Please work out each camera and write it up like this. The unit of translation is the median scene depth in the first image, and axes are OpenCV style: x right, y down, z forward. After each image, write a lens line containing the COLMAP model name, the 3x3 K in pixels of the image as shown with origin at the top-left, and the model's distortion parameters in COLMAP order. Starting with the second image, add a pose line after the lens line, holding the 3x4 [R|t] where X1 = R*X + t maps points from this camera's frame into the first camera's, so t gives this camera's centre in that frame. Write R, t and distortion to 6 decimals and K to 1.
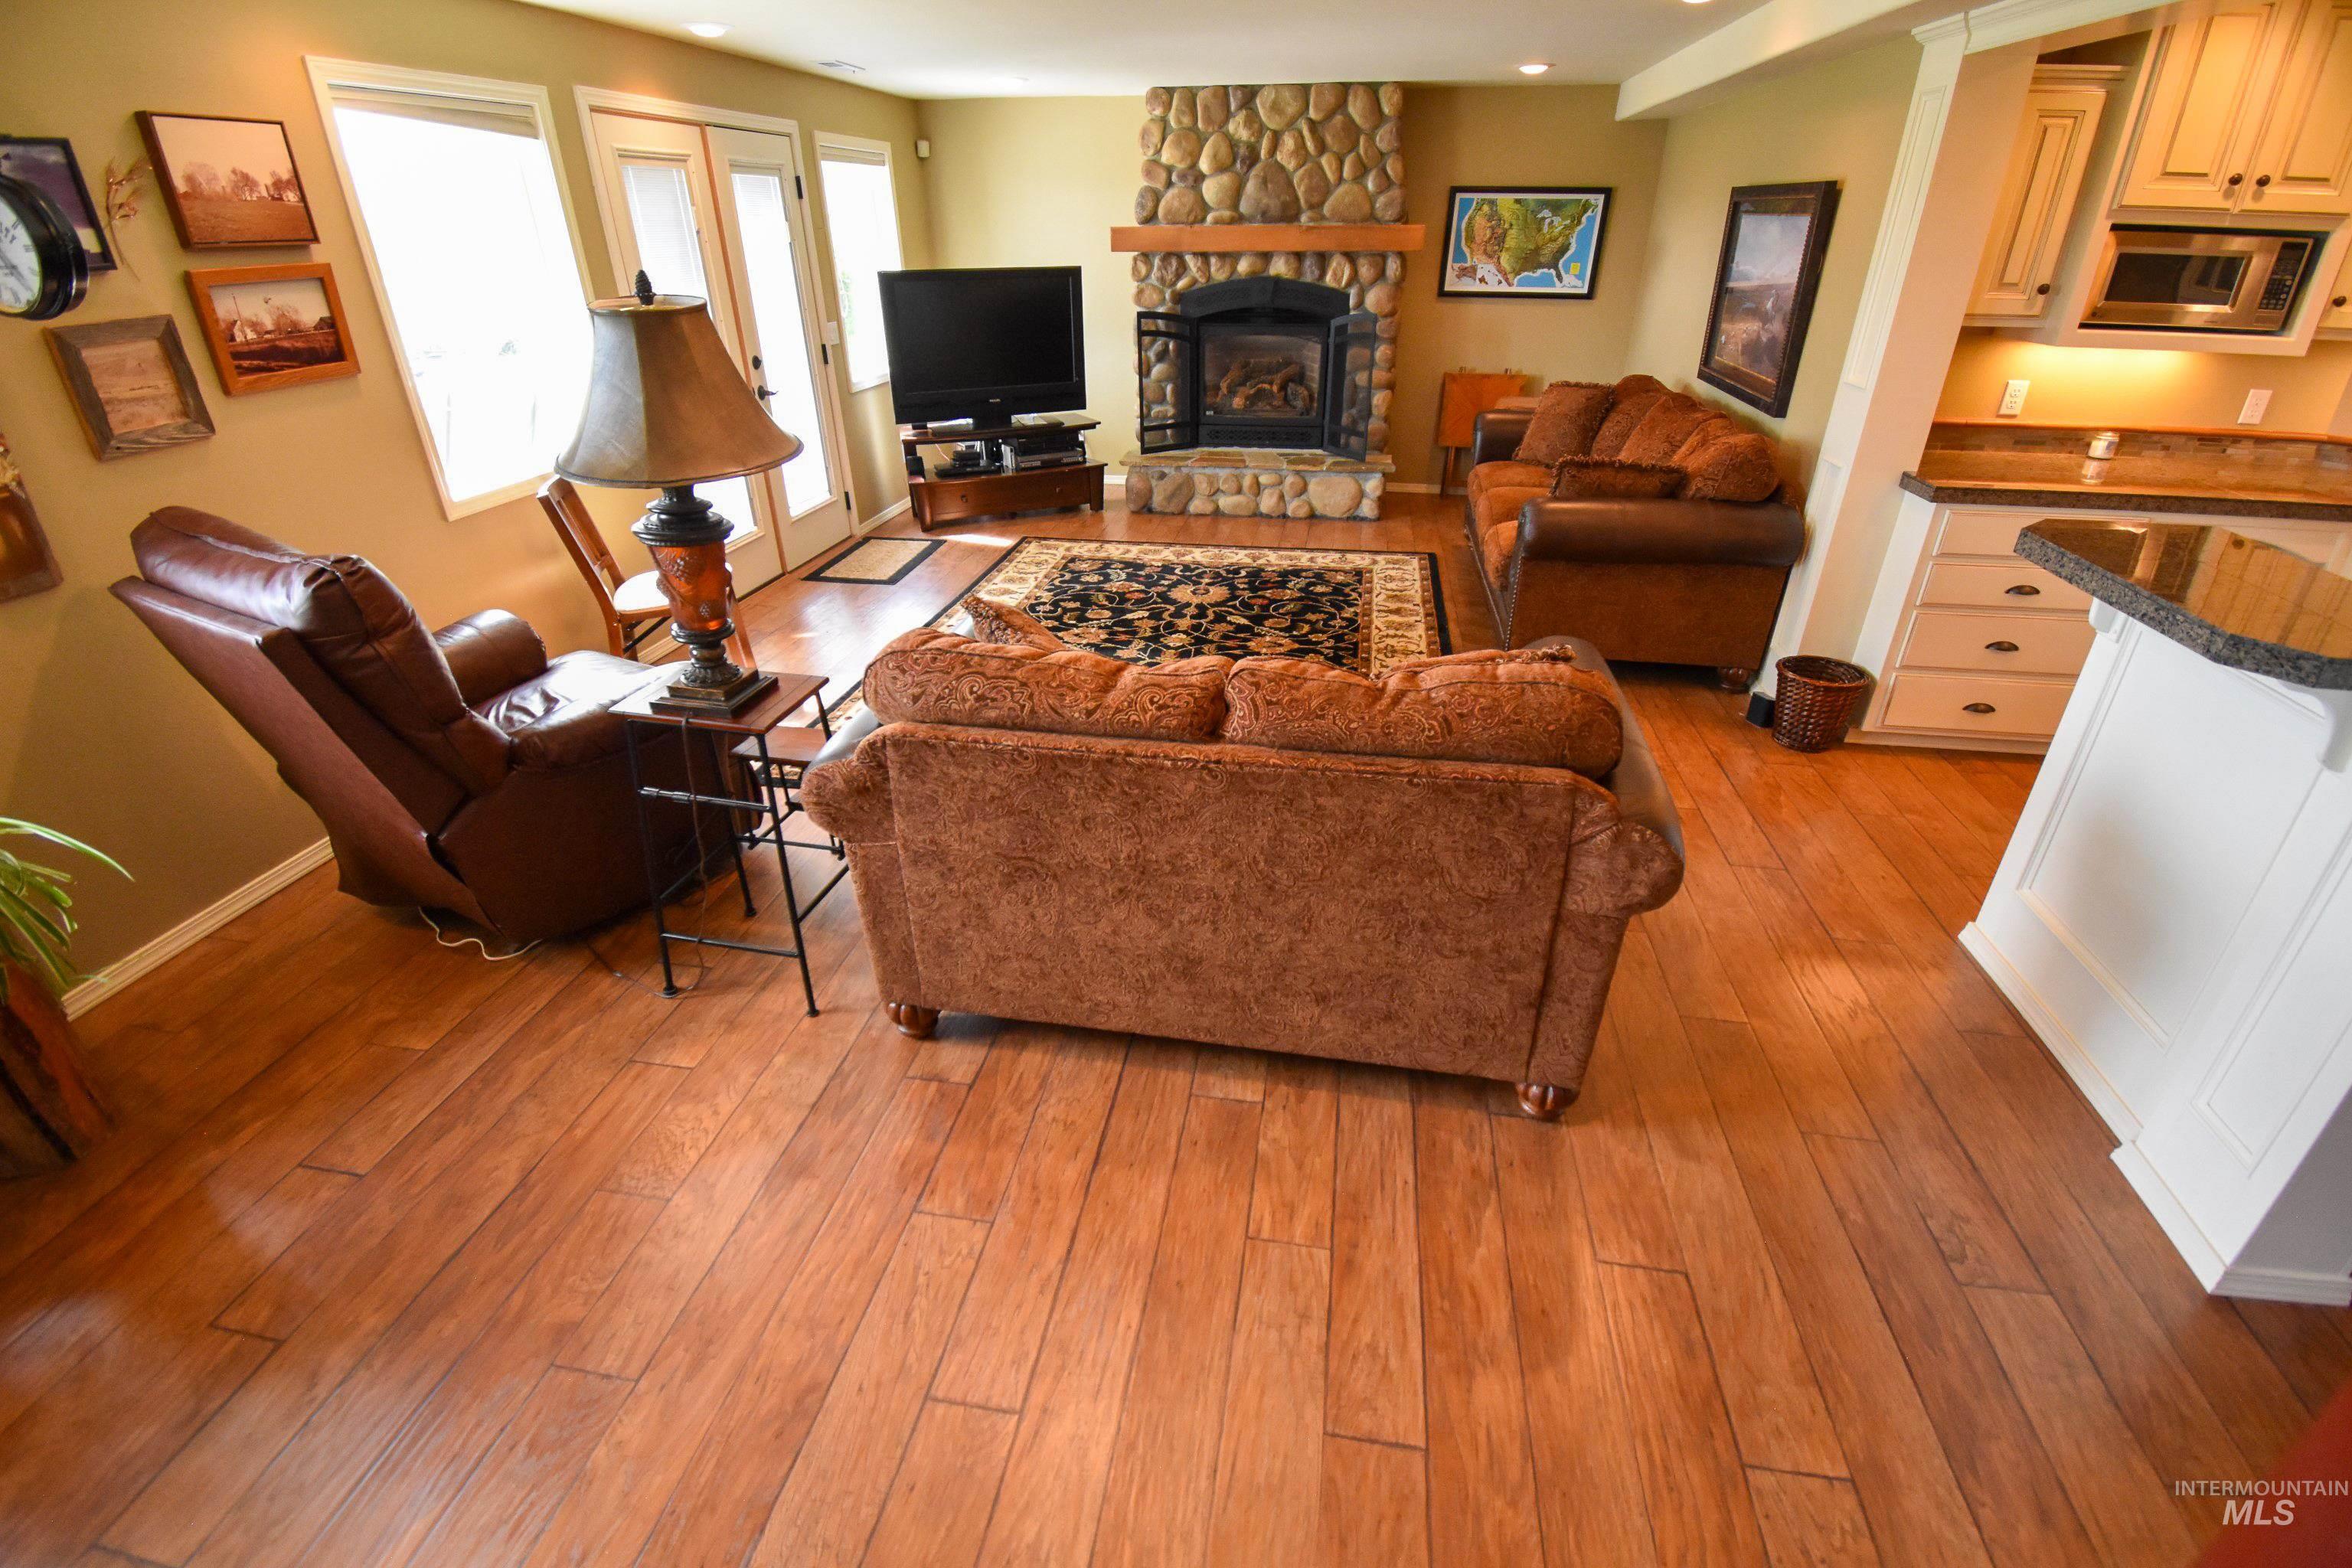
lens RADIAL K [[1039.9, 0, 1179.2], [0, 1039.9, 780.4], [0, 0, 1]] dist [0.017103, -0.024820]
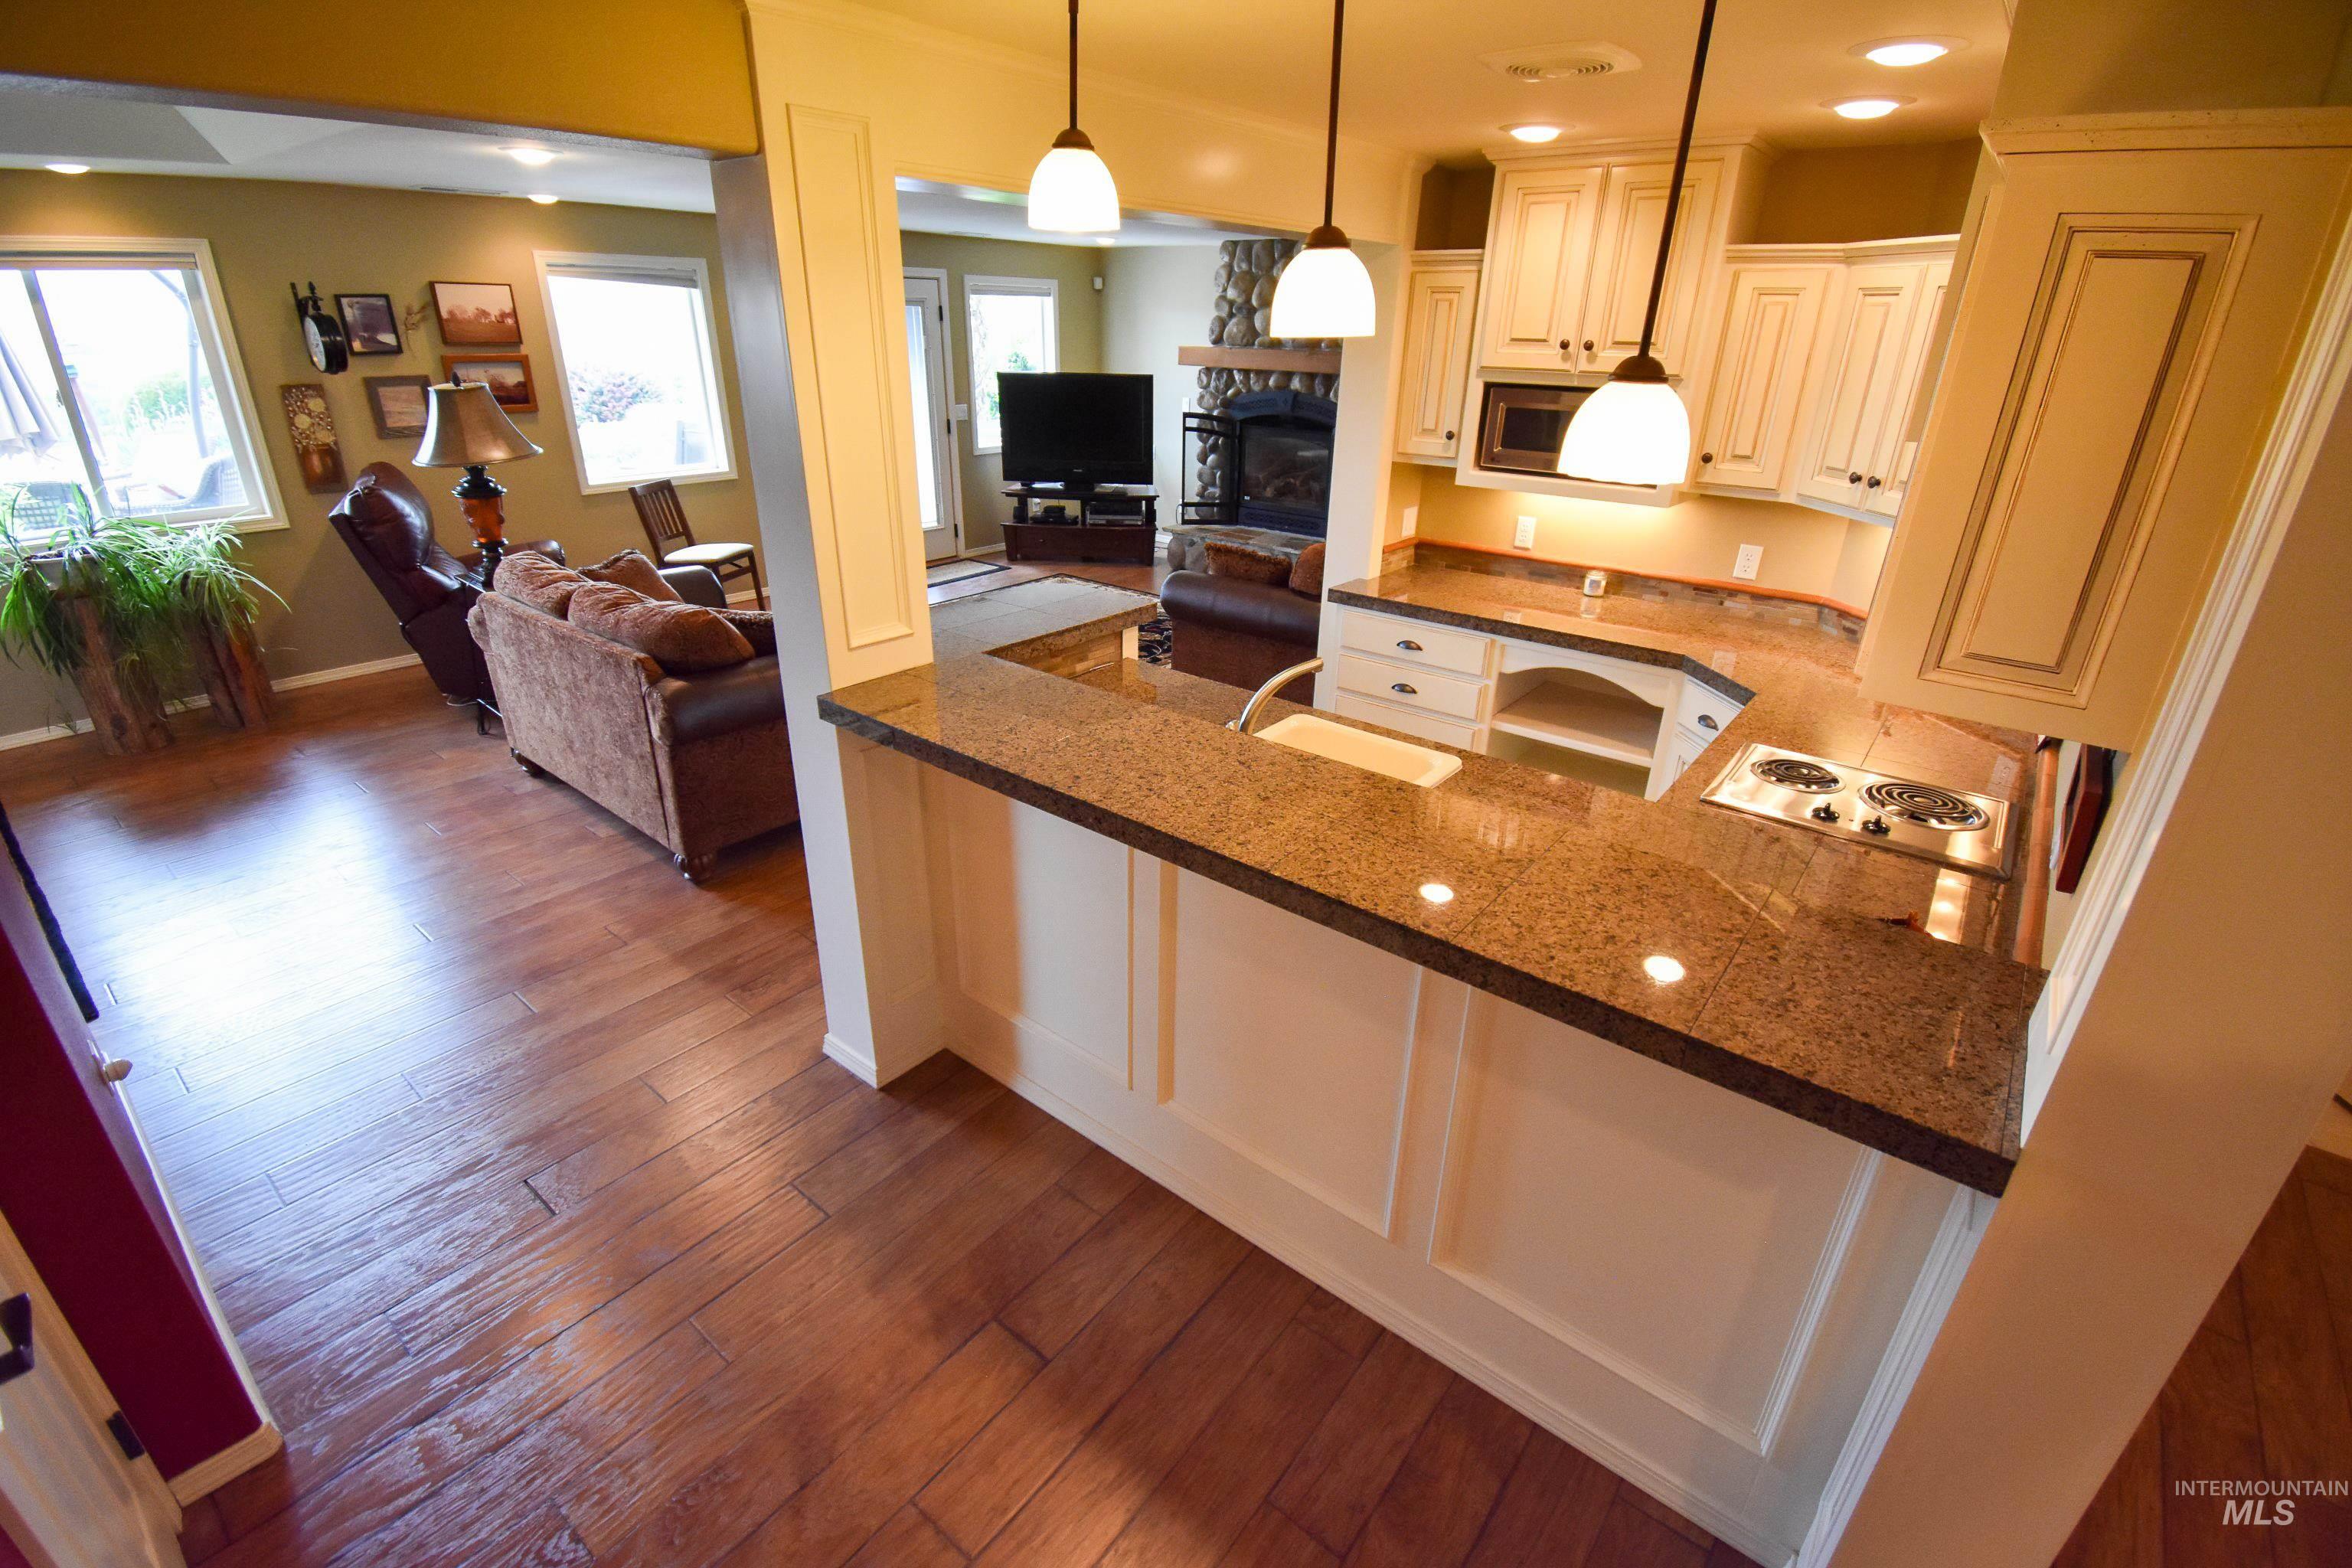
lens RADIAL K [[1037.6, 0, 1188.7], [0, 1037.6, 778.5], [0, 0, 1]] dist [0.022263, -0.026644]
pose [[0.874946, 0.217948, -0.432398, 0.615562], [-0.250057, 0.968063, -0.018035, -0.002265], [0.414658, 0.123904, 0.901502, -0.072202]]
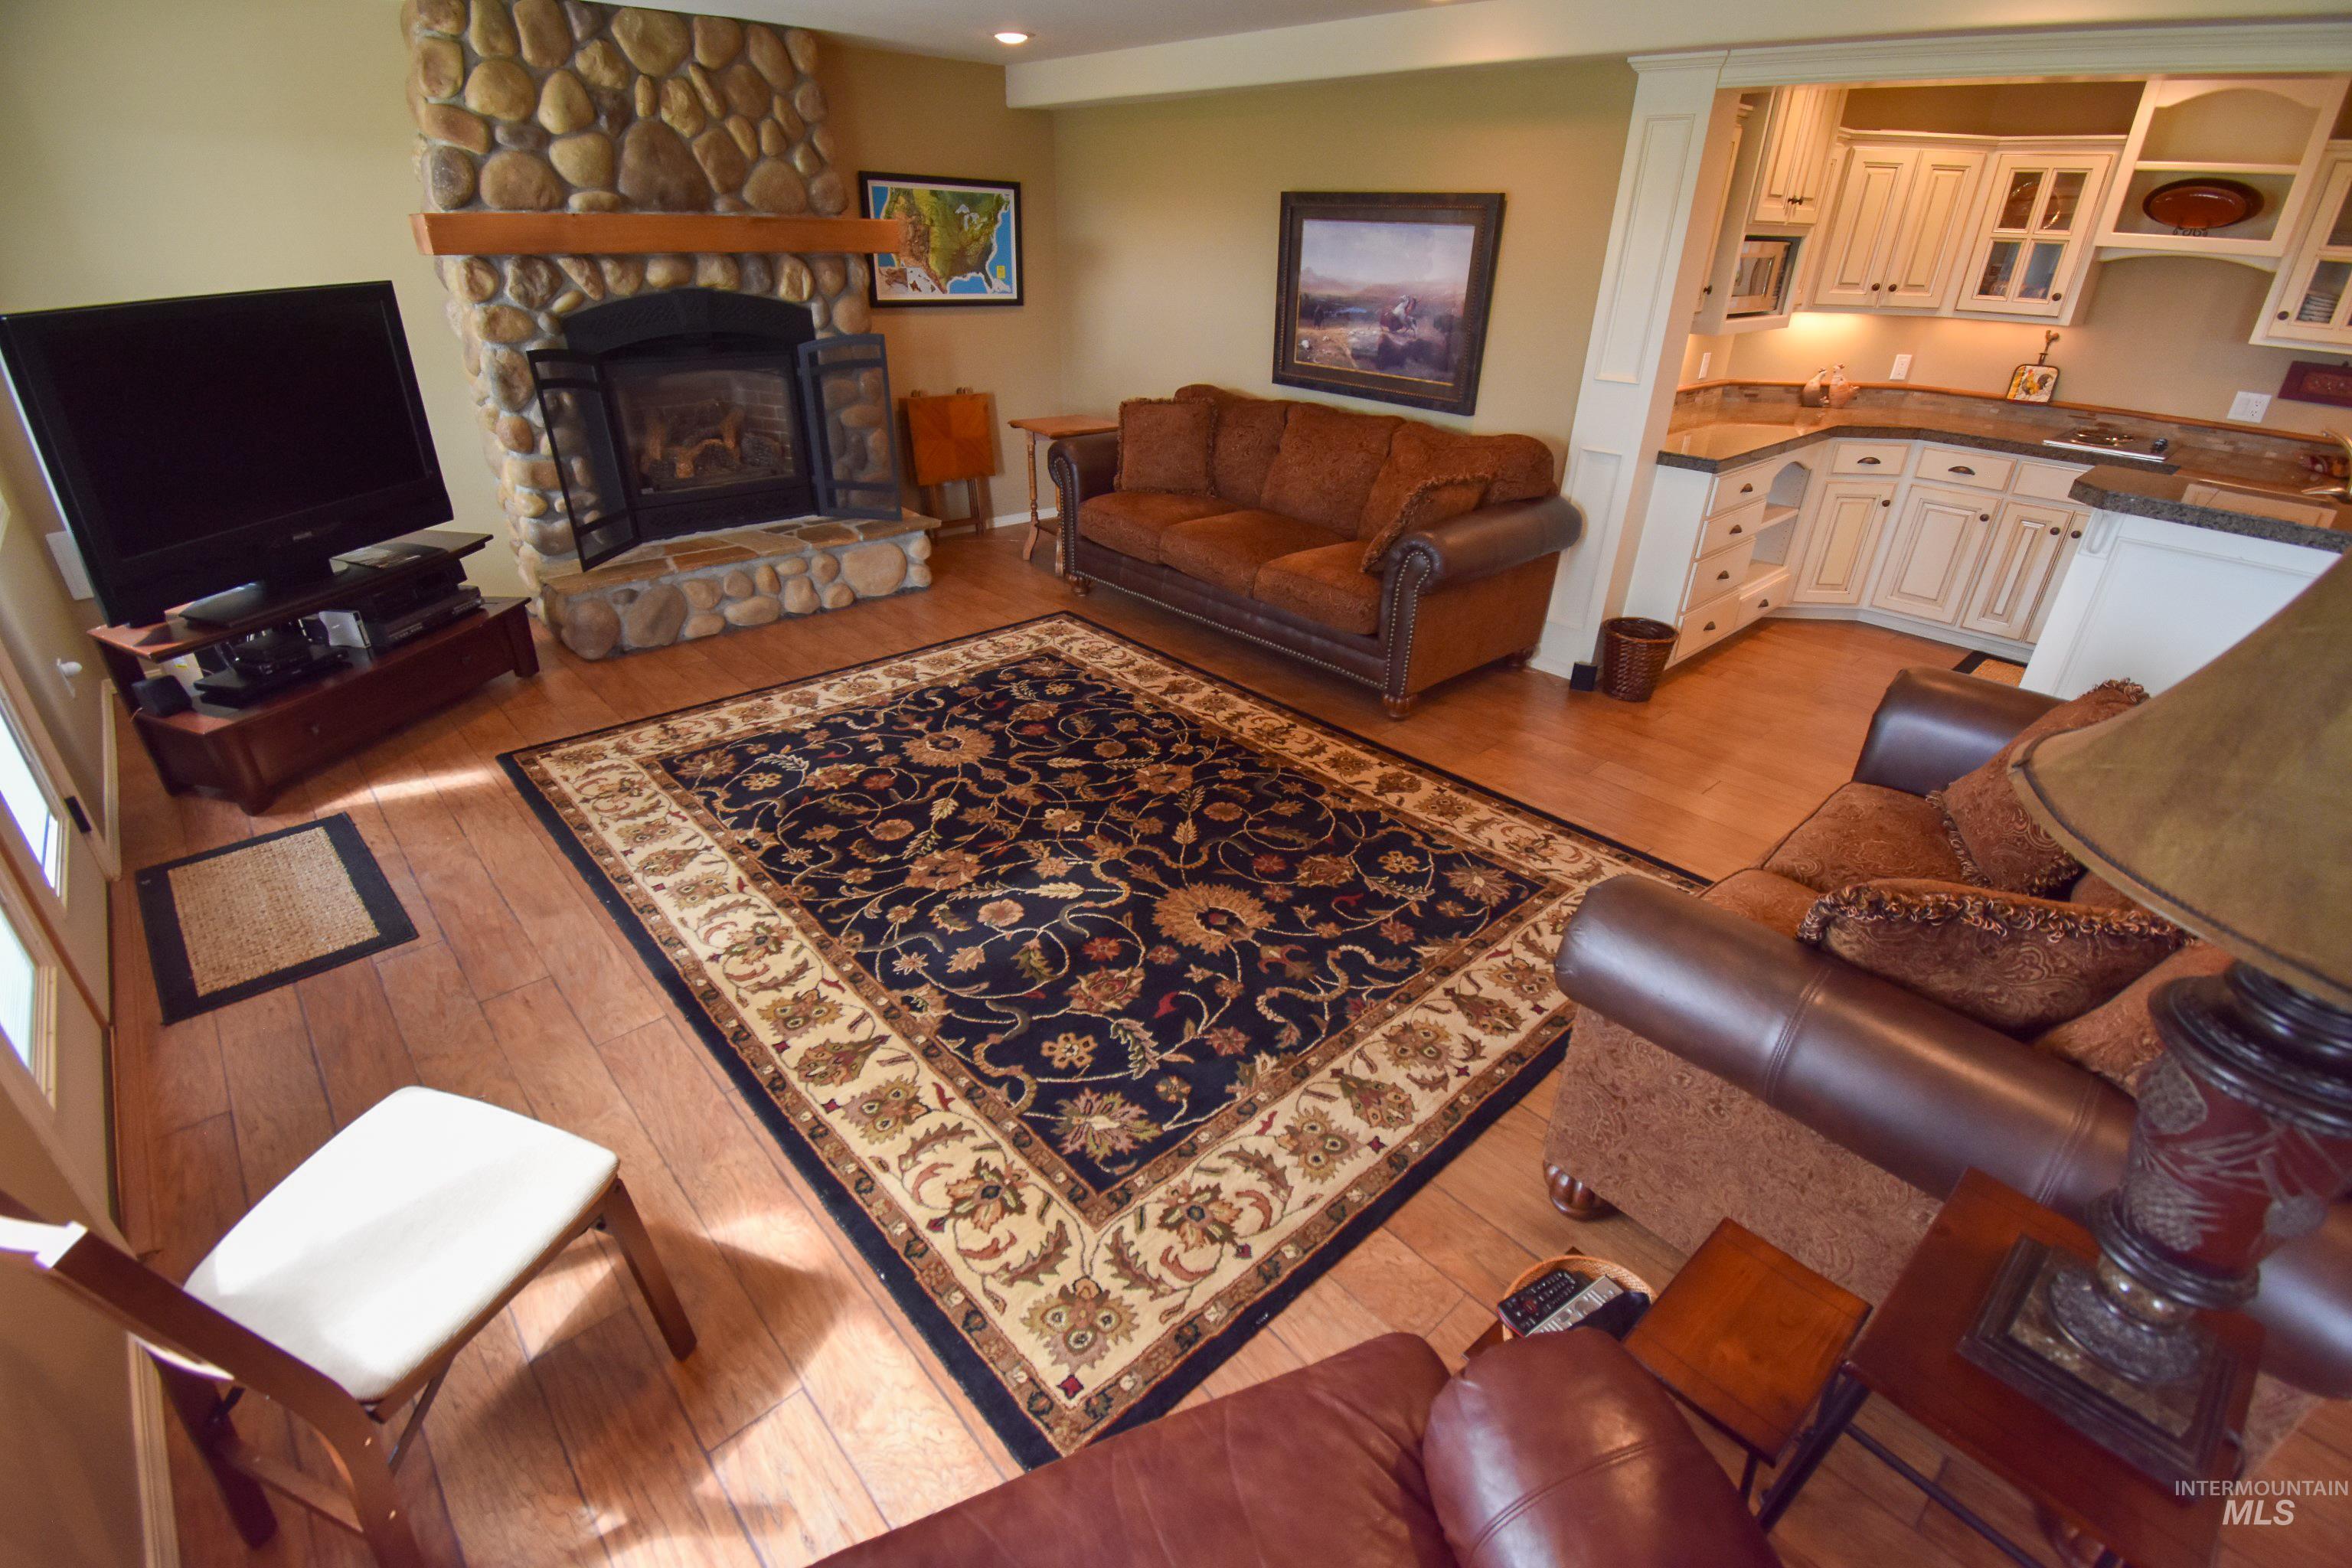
lens RADIAL K [[1043.2, 0, 1178.2], [0, 1043.2, 779.7], [0, 0, 1]] dist [0.013796, -0.024198]
pose [[0.615752, -0.352902, 0.704493, -0.331047], [0.349777, 0.923594, 0.156940, -0.184507], [-0.706050, 0.149779, 0.692142, 0.353662]]
